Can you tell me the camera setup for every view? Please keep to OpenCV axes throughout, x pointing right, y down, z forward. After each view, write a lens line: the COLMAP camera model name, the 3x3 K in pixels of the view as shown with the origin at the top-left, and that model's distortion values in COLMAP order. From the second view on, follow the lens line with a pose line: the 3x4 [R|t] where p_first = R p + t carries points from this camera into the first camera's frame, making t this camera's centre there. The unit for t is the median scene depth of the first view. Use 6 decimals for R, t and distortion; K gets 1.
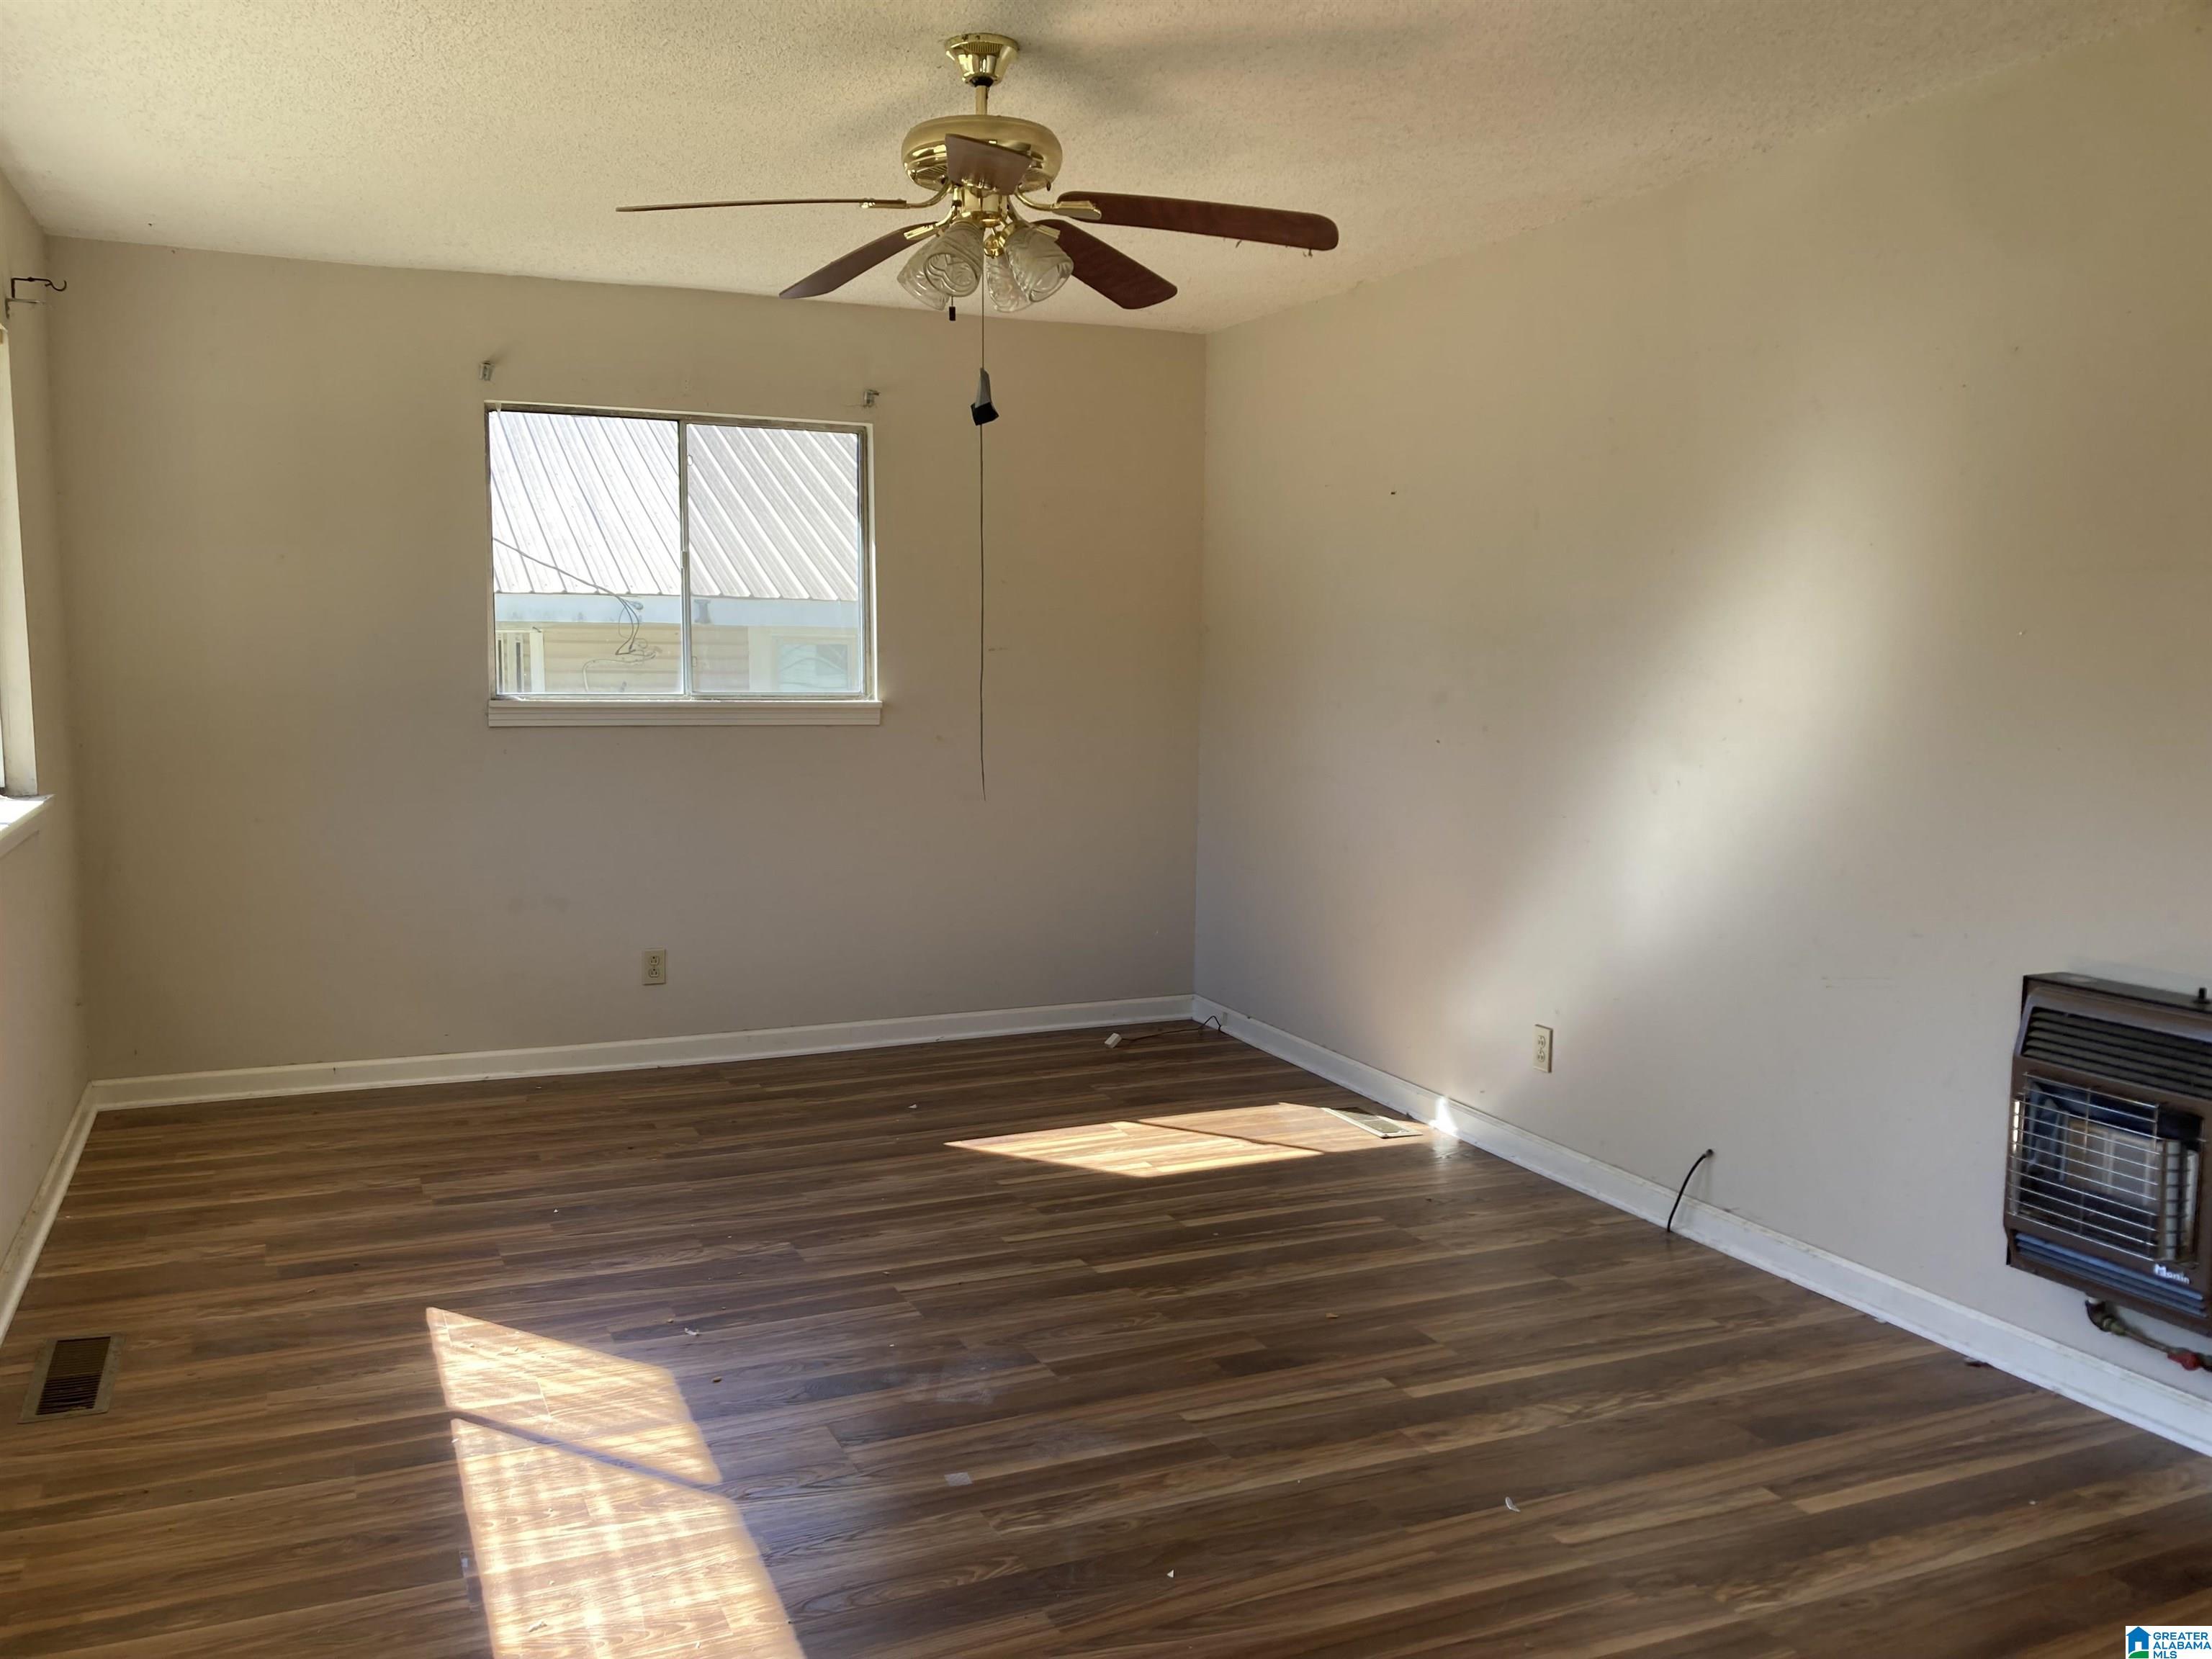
lens RADIAL K [[1837.2, 0, 1095.5], [0, 1837.2, 832.3], [0, 0, 1]] dist [0.024730, 0.000467]
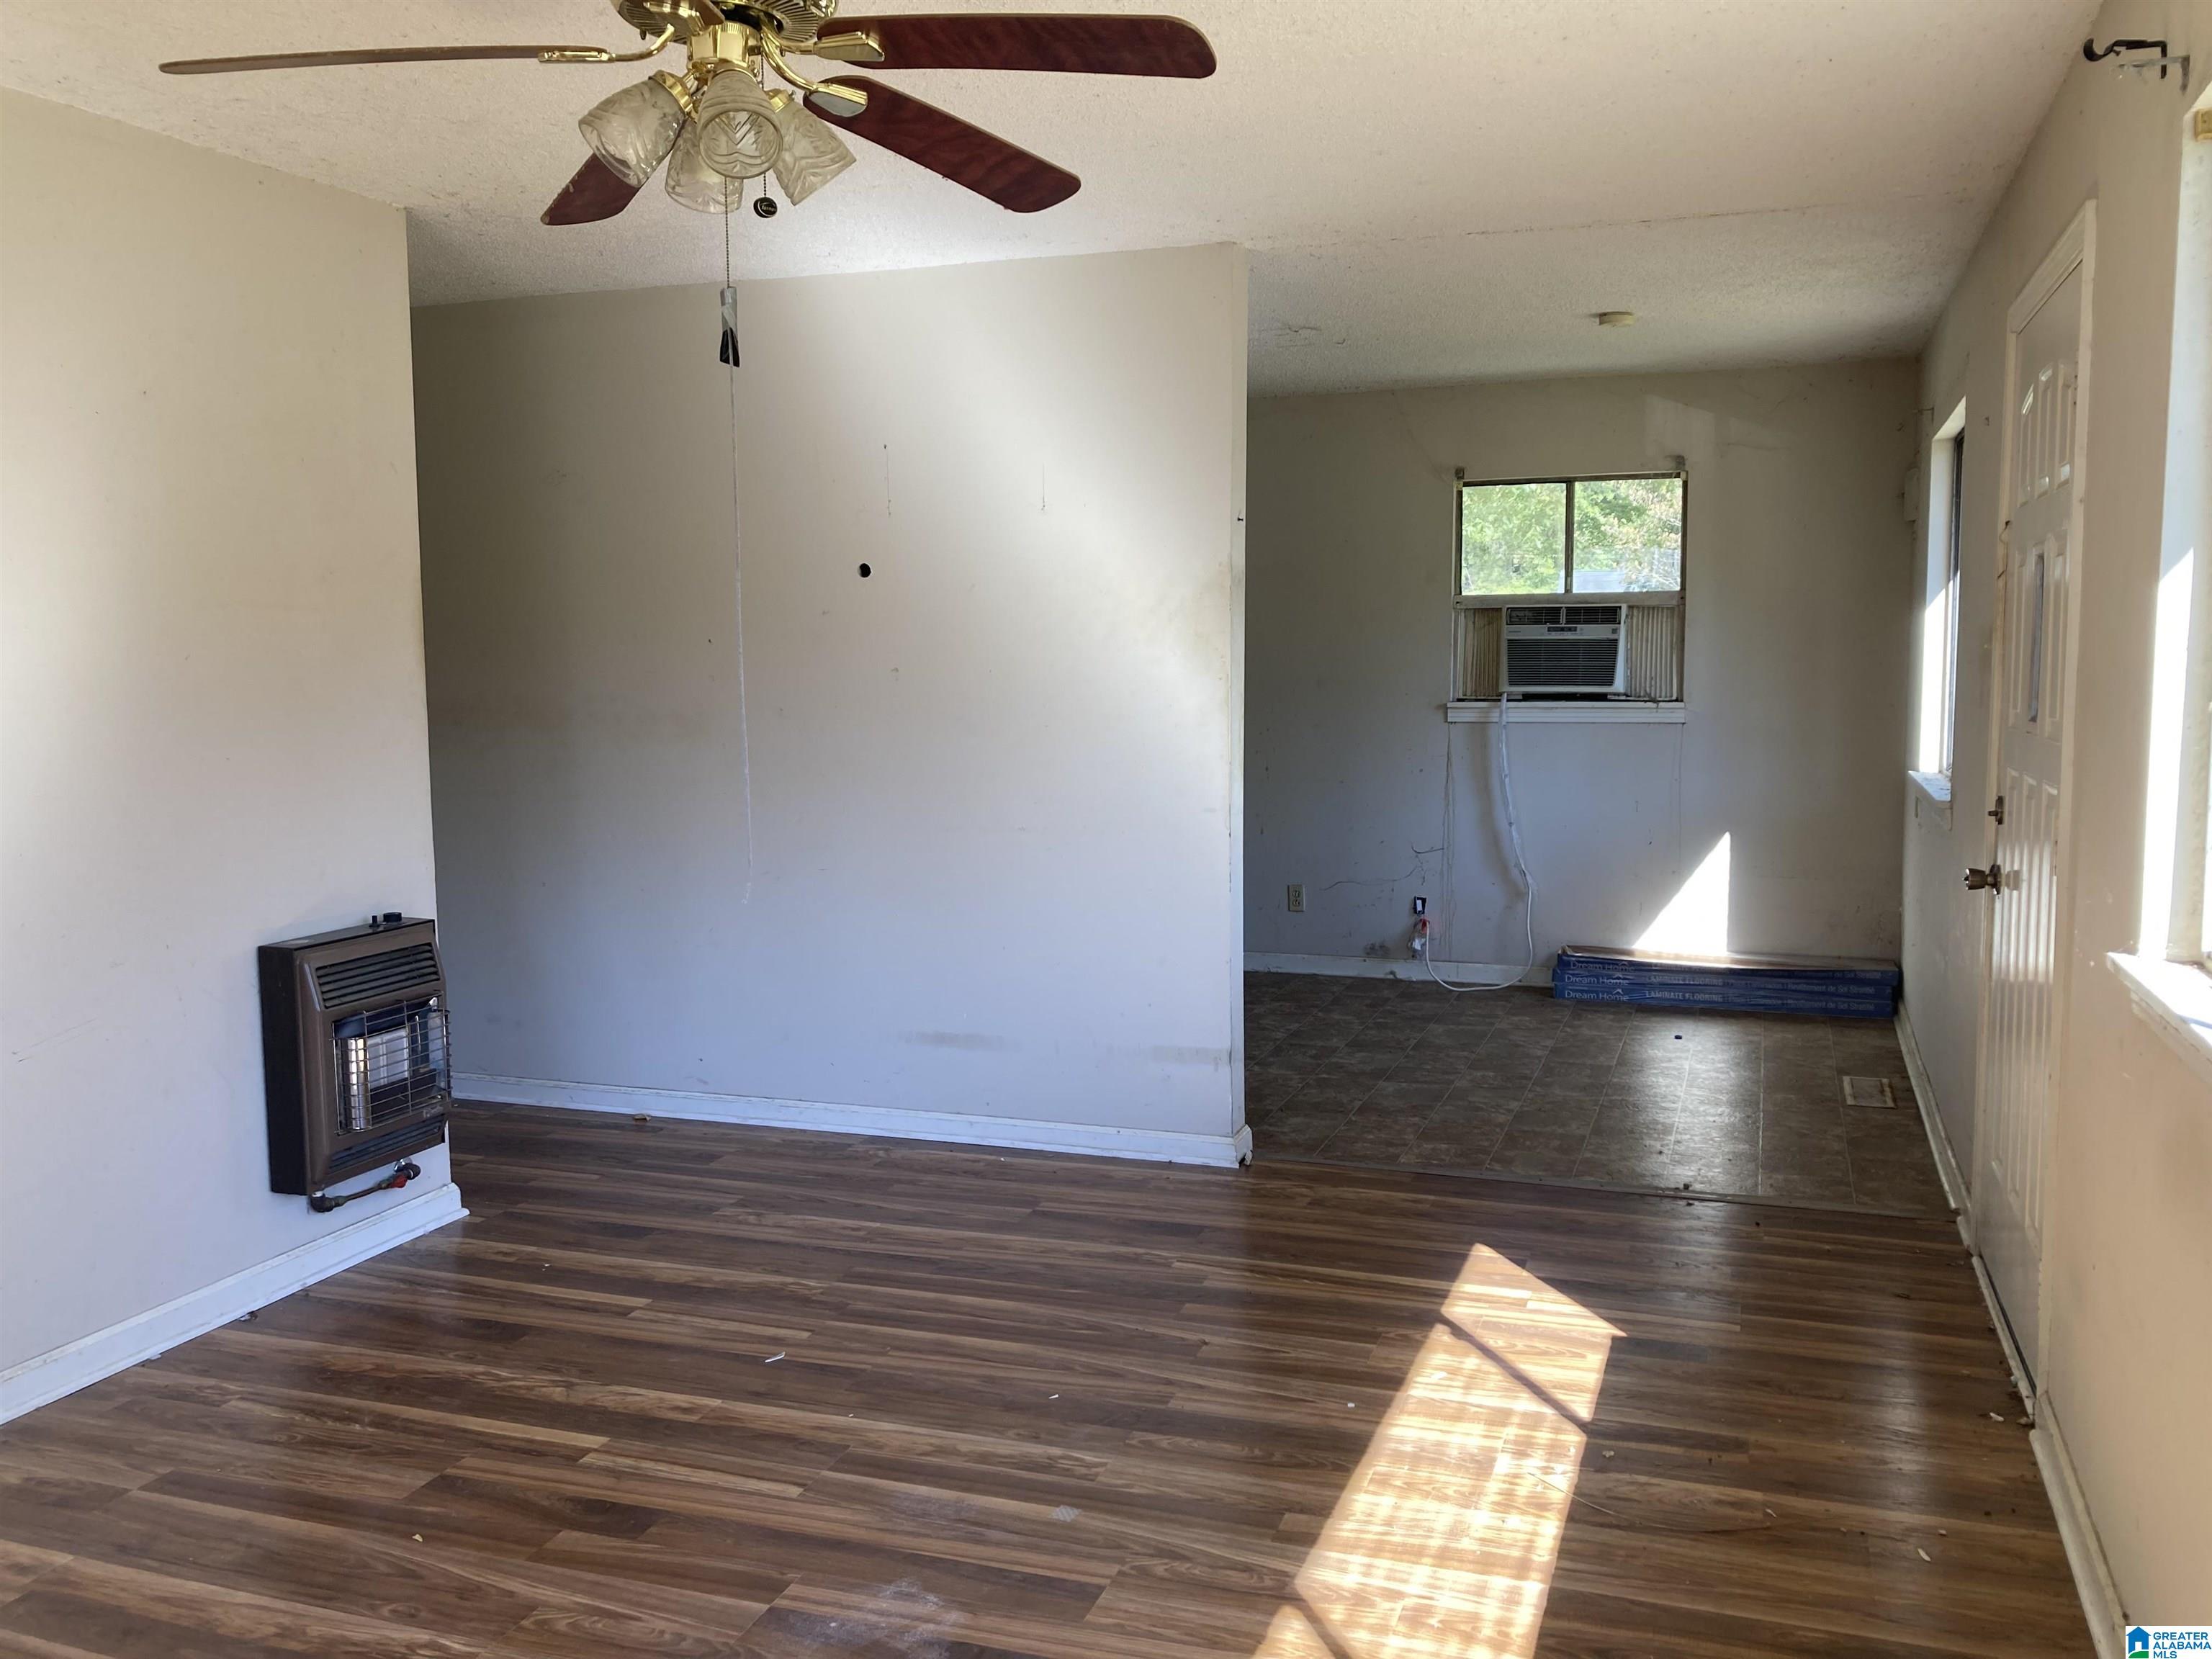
lens RADIAL K [[1837.2, 0, 1098.5], [0, 1837.2, 826.6], [0, 0, 1]] dist [0.024730, 0.000467]
pose [[-0.730880, -0.051103, 0.680590, -0.725215], [0.080469, 0.983785, 0.160285, -0.156776], [-0.677745, 0.171916, -0.714917, 1.619828]]
